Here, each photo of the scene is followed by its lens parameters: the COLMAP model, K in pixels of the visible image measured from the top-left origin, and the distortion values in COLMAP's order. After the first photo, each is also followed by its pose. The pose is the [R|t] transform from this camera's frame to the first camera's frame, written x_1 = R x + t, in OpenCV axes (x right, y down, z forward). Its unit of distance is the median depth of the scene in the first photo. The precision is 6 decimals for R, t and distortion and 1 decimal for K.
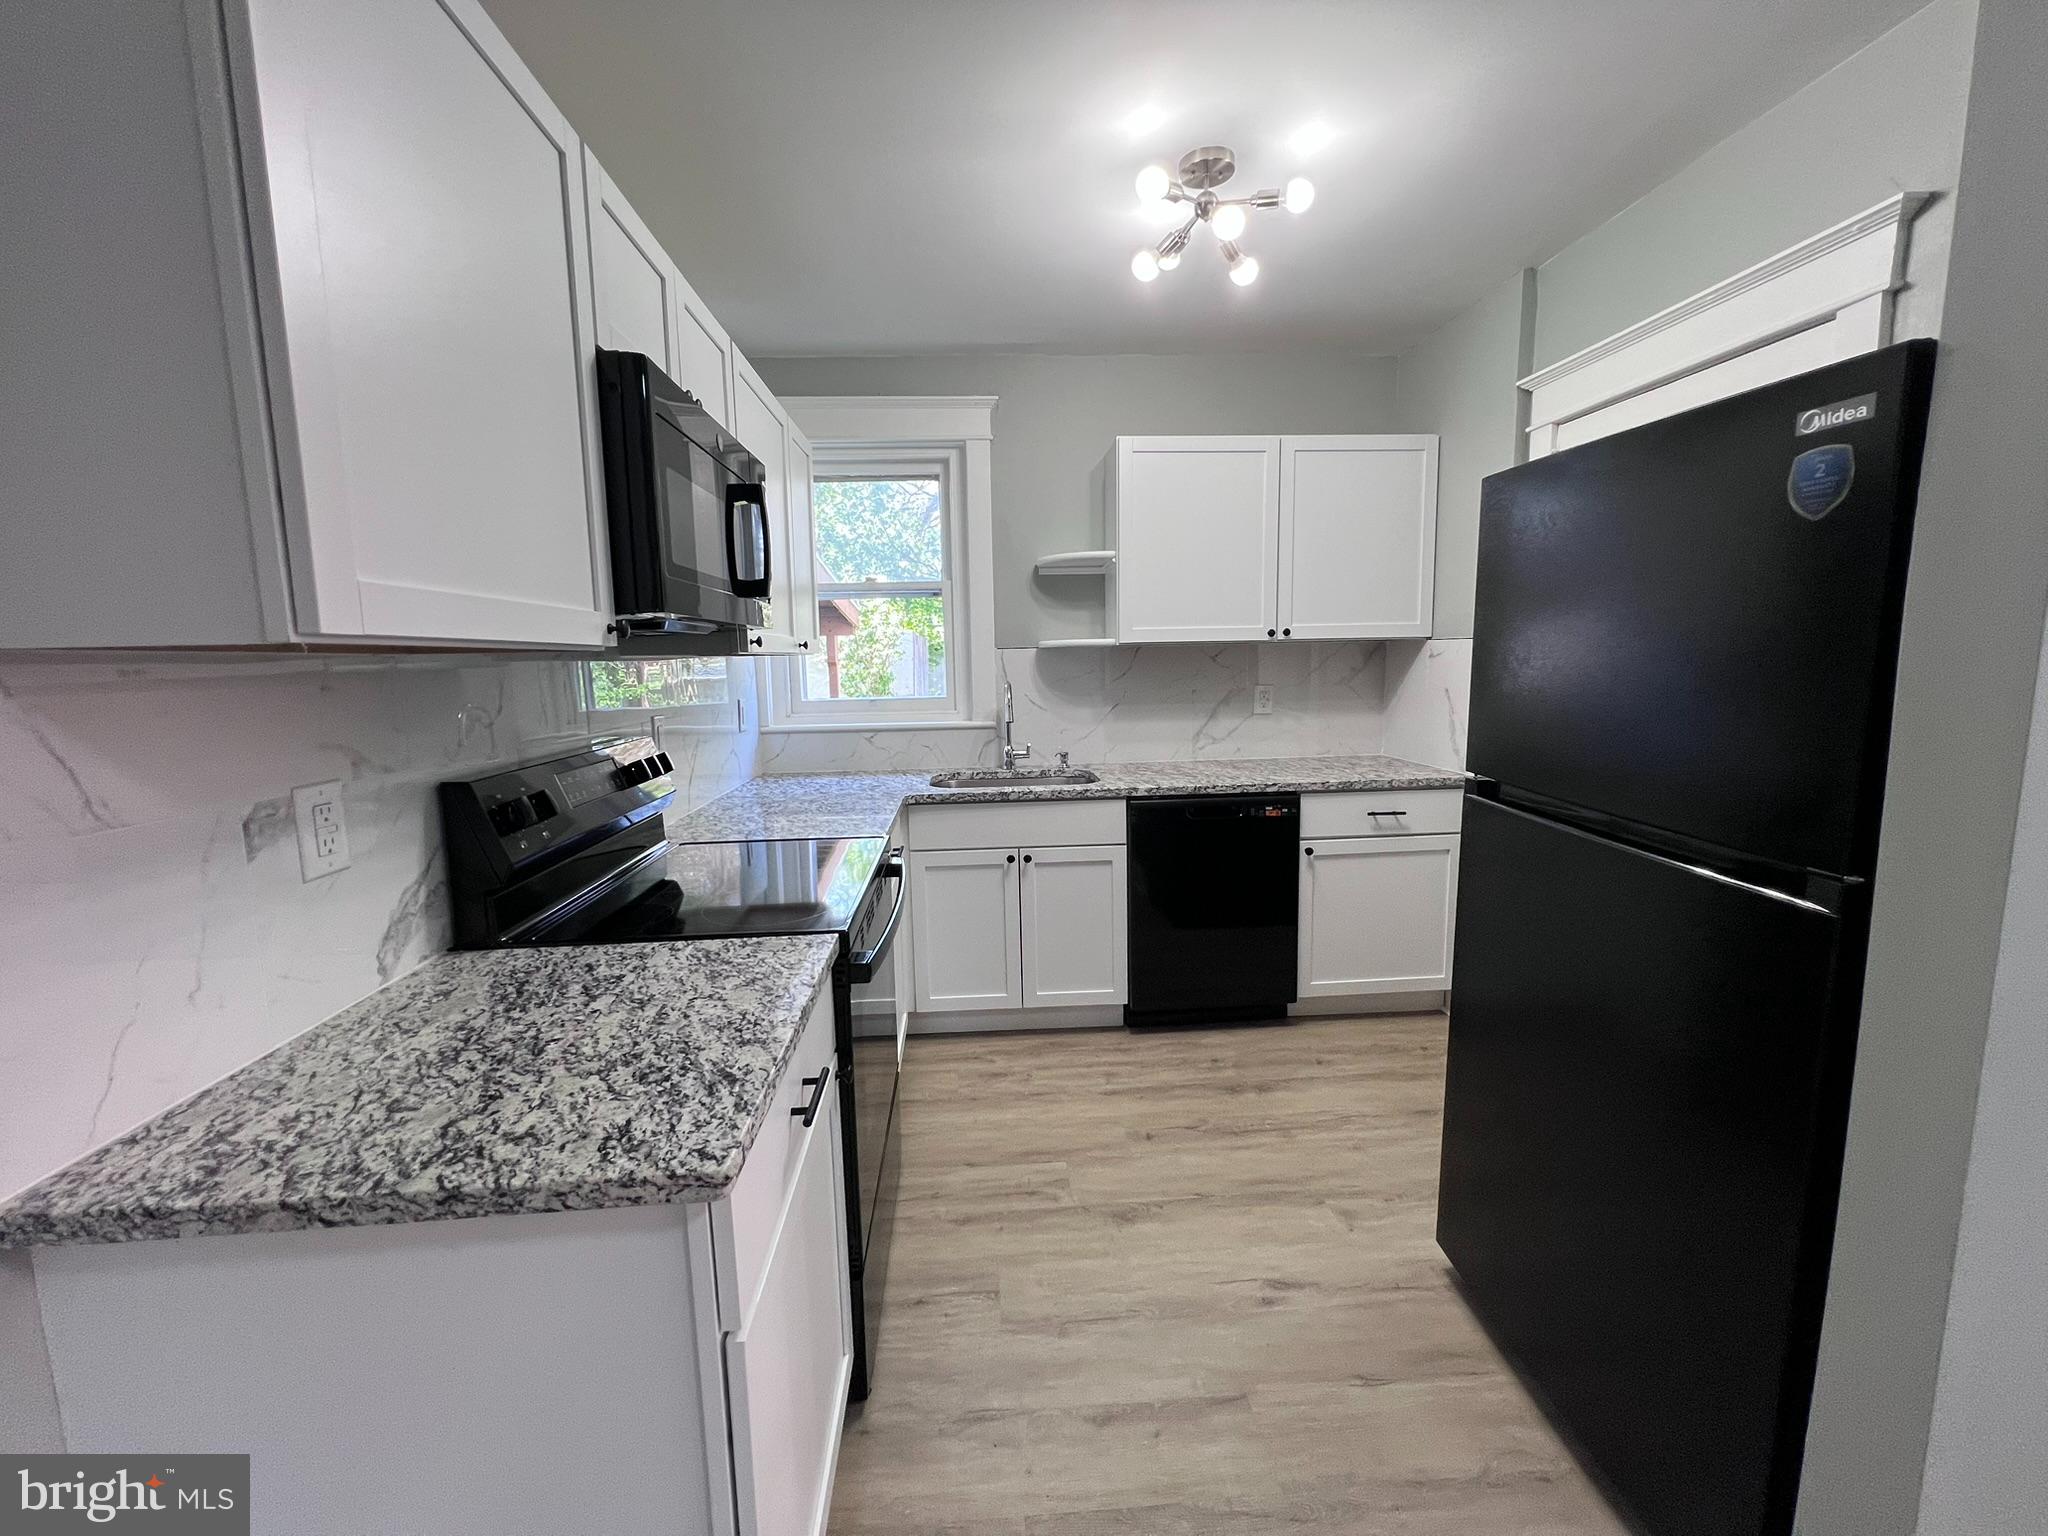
lens RADIAL K [[829.4, 0, 1015.0], [0, 829.4, 758.7], [0, 0, 1]] dist [-0.001777, 0.000838]
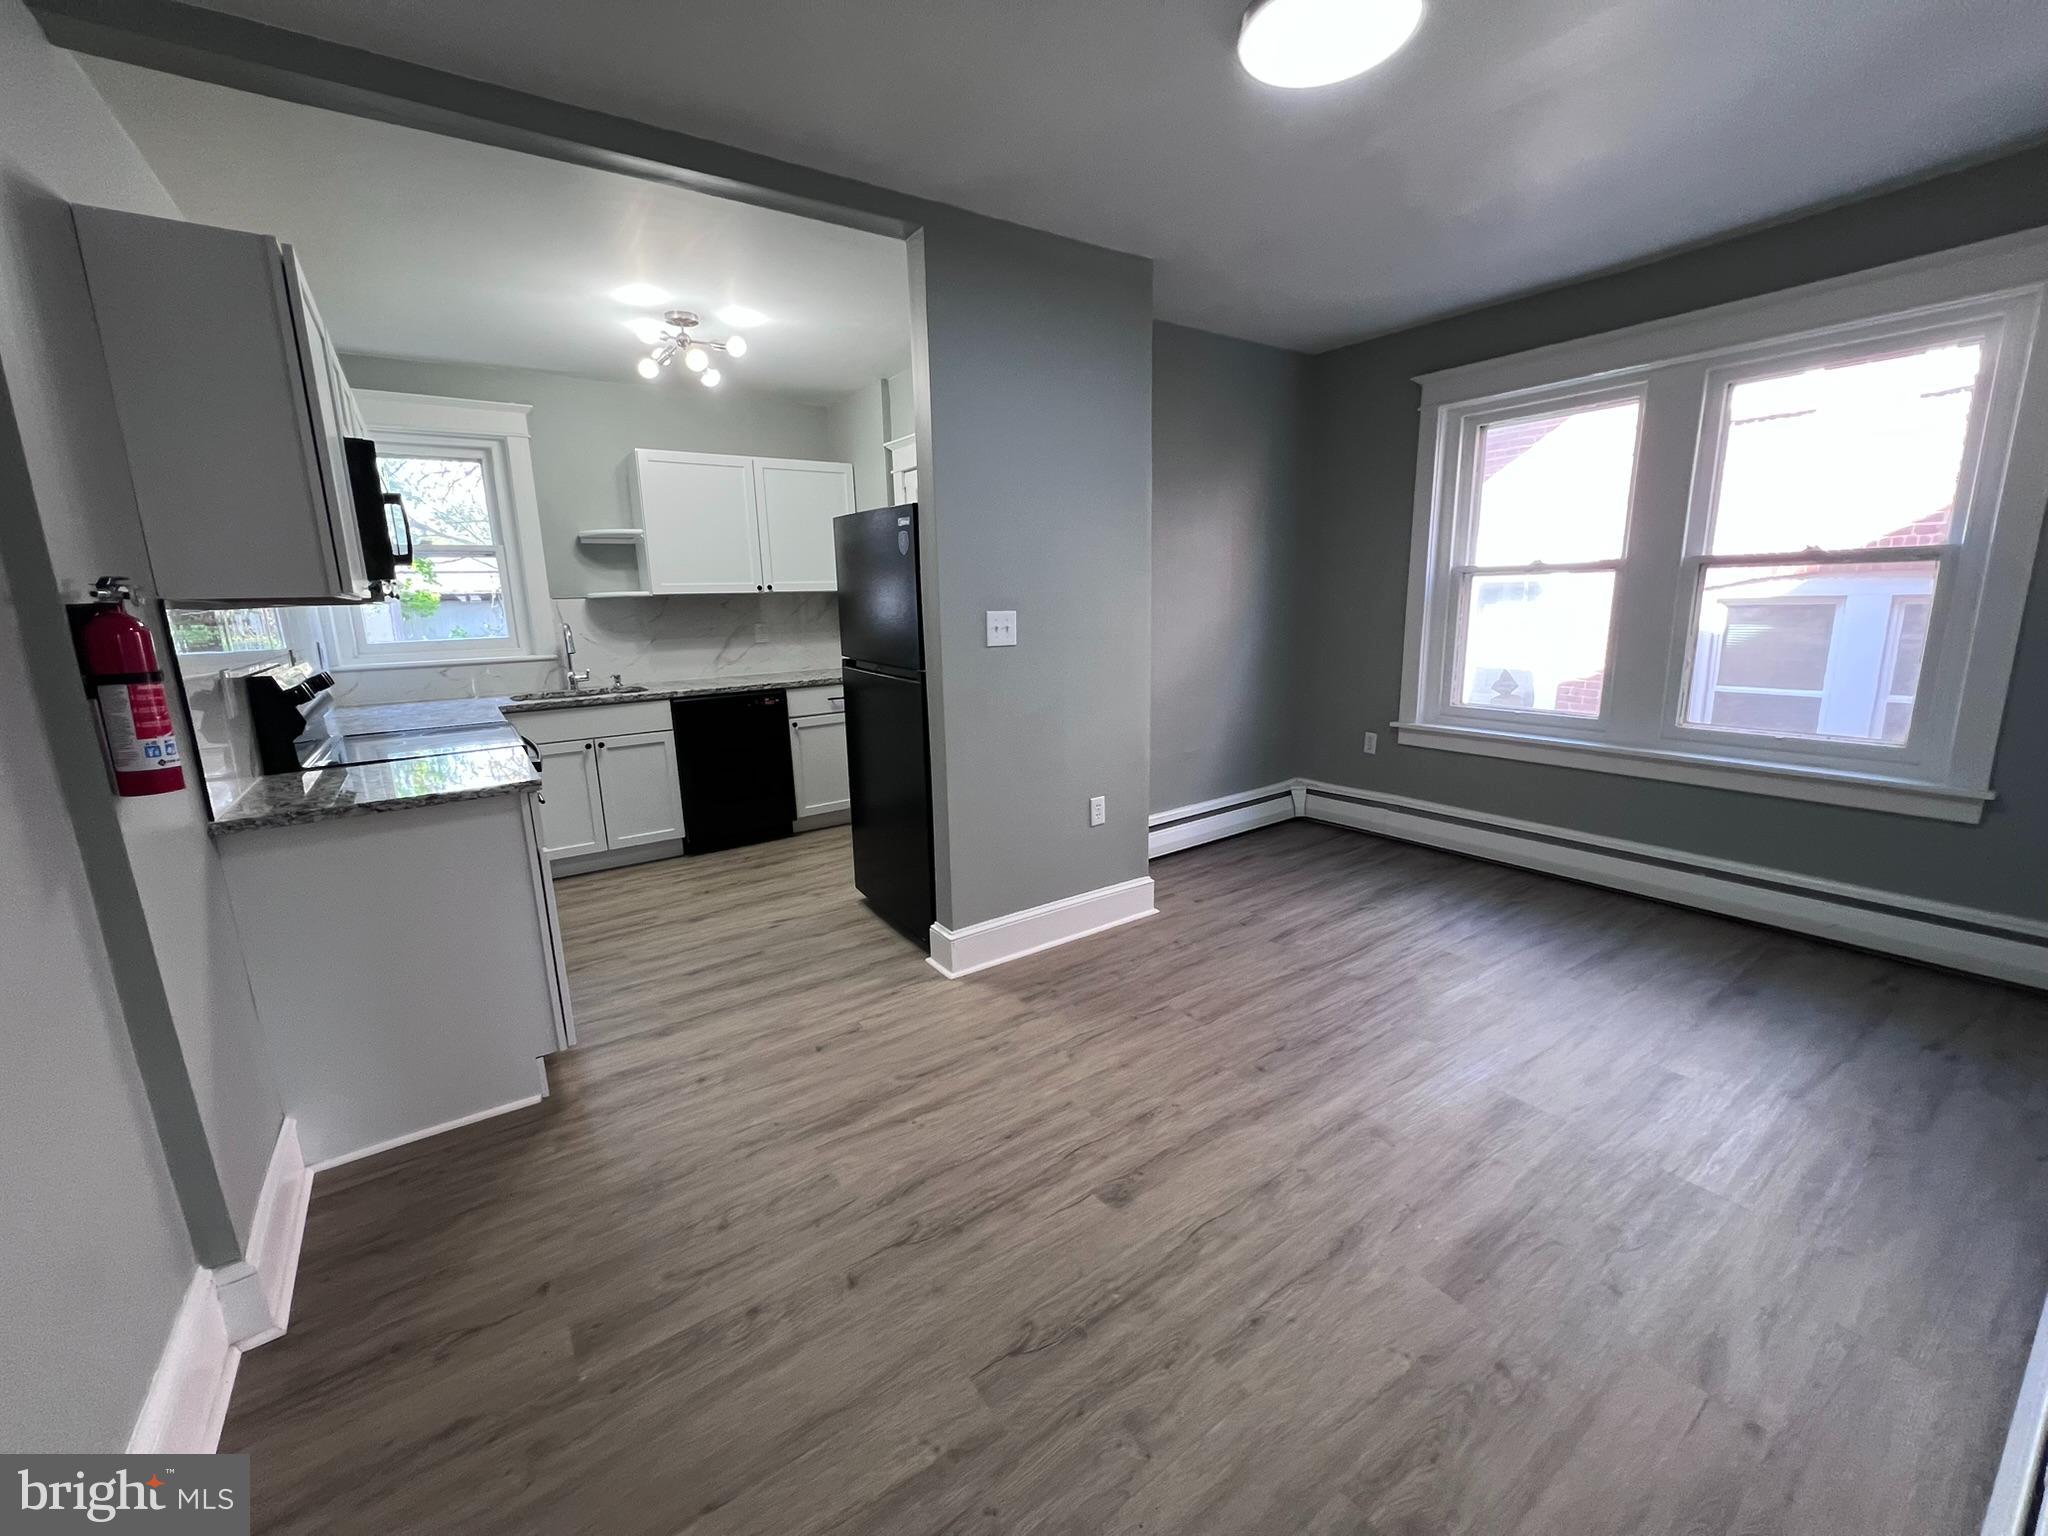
lens RADIAL K [[829.4, 0, 1028.4], [0, 829.4, 758.4], [0, 0, 1]] dist [-0.001777, 0.000838]
pose [[0.848144, -0.103253, 0.519606, -0.104687], [0.073070, 0.994248, 0.078299, 0.083193], [-0.524702, -0.028442, 0.850811, -0.611916]]
